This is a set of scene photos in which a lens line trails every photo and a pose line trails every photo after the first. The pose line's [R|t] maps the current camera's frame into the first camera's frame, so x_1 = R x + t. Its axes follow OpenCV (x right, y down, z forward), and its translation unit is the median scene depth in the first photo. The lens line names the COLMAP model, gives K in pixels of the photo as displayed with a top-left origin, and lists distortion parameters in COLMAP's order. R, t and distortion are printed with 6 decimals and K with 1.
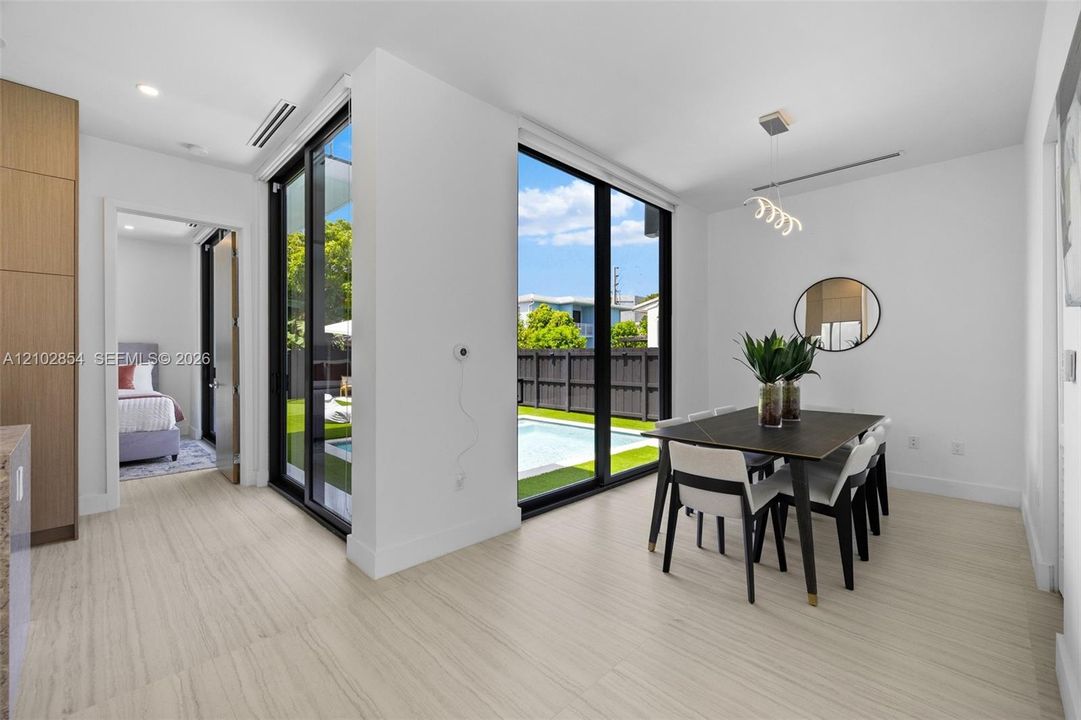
lens RADIAL K [[453.2, 0, 543.6], [0, 453.2, 352.7], [0, 0, 1]] dist [-0.001574, 0.000205]
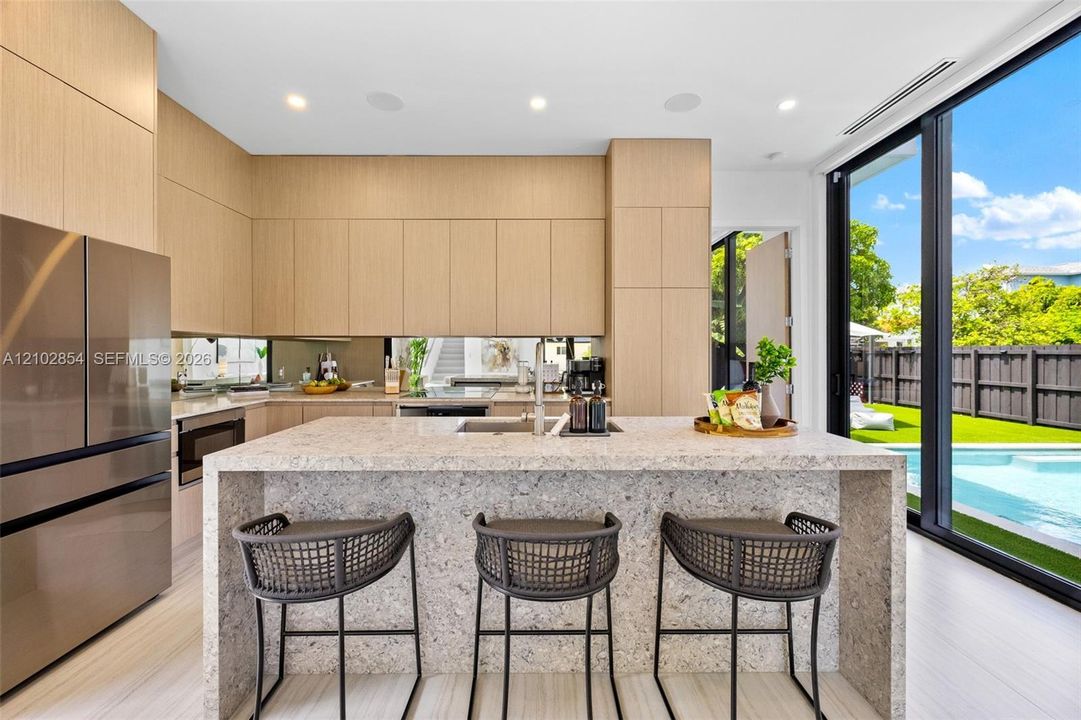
lens RADIAL K [[453.5, 0, 538.1], [0, 453.5, 351.2], [0, 0, 1]] dist [0.003885, -0.000388]
pose [[0.701639, 0.002823, -0.712527, -0.272504], [0.000520, 0.999990, 0.004474, -0.002969], [0.712533, -0.003509, 0.701630, -0.093318]]
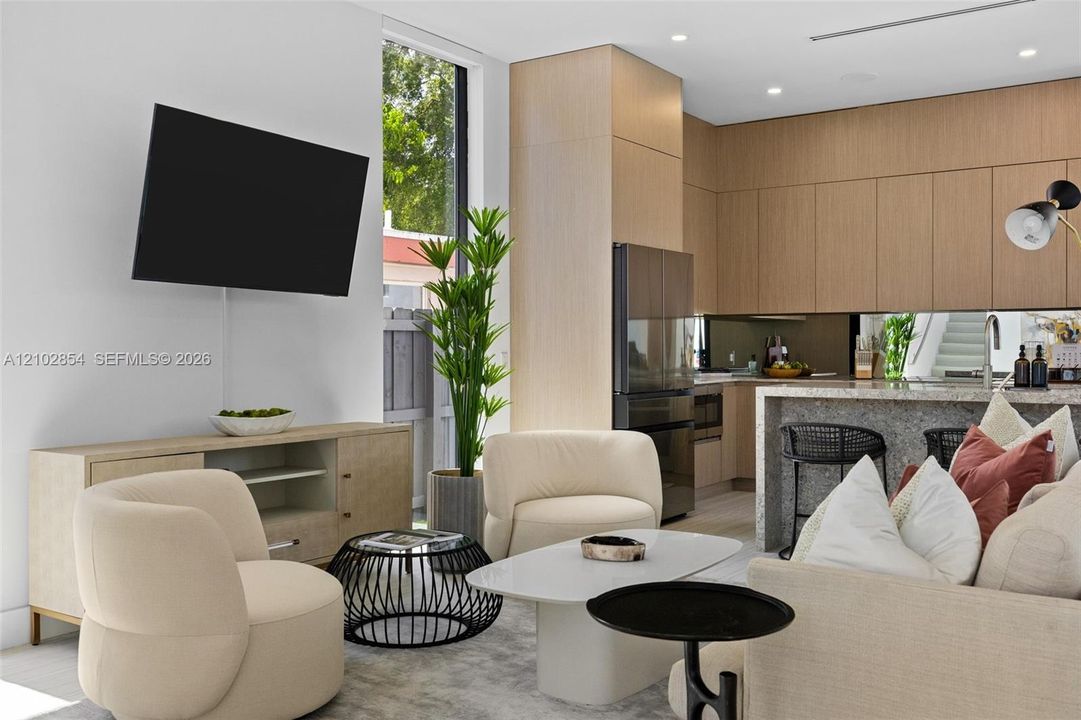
lens RADIAL K [[1015.7, 0, 523.3], [0, 1015.7, 346.0], [0, 0, 1]] dist [-0.009506, 0.000000]
pose [[0.155210, 0.002776, -0.987878, 0.363762], [0.003352, 0.999989, 0.003337, 0.016431], [0.987876, -0.003829, 0.155199, -0.435748]]
